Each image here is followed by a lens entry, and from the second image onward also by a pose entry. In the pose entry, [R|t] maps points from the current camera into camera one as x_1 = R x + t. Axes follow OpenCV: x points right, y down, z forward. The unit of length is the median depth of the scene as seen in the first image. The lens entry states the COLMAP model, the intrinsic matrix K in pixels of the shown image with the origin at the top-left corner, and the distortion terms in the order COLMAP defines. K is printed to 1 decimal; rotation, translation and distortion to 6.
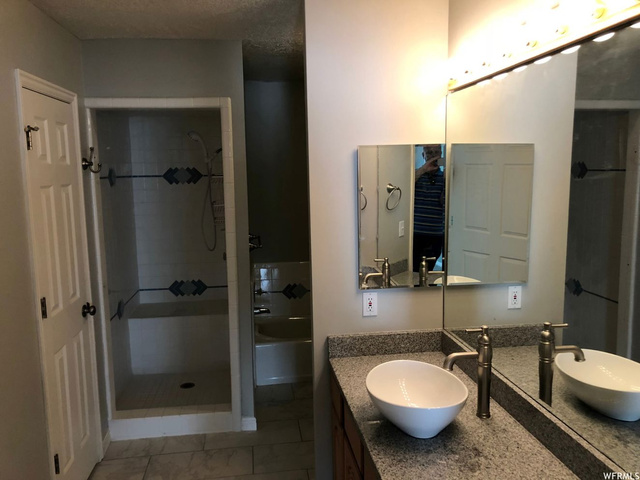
lens RADIAL K [[526.8, 0, 315.8], [0, 526.8, 239.4], [0, 0, 1]] dist [0.037314, -0.005651]
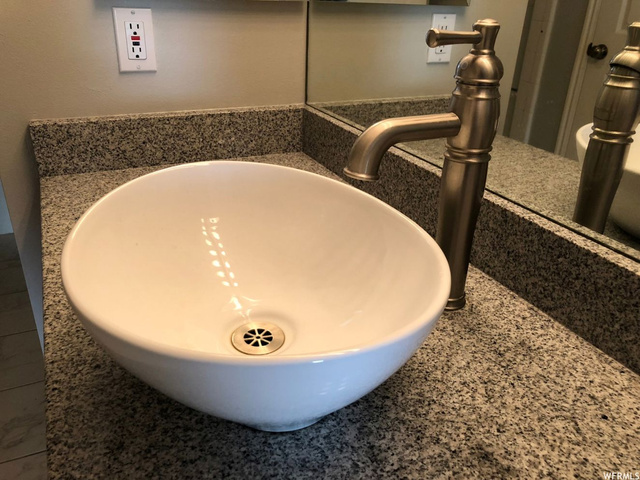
lens RADIAL K [[526.8, 0, 315.8], [0, 526.8, 239.4], [0, 0, 1]] dist [0.037314, -0.005651]
pose [[0.950908, -0.087159, 0.296947, 0.100581], [-0.010522, 0.949862, 0.312494, 0.139370], [-0.309295, -0.300277, 0.902314, 0.544858]]
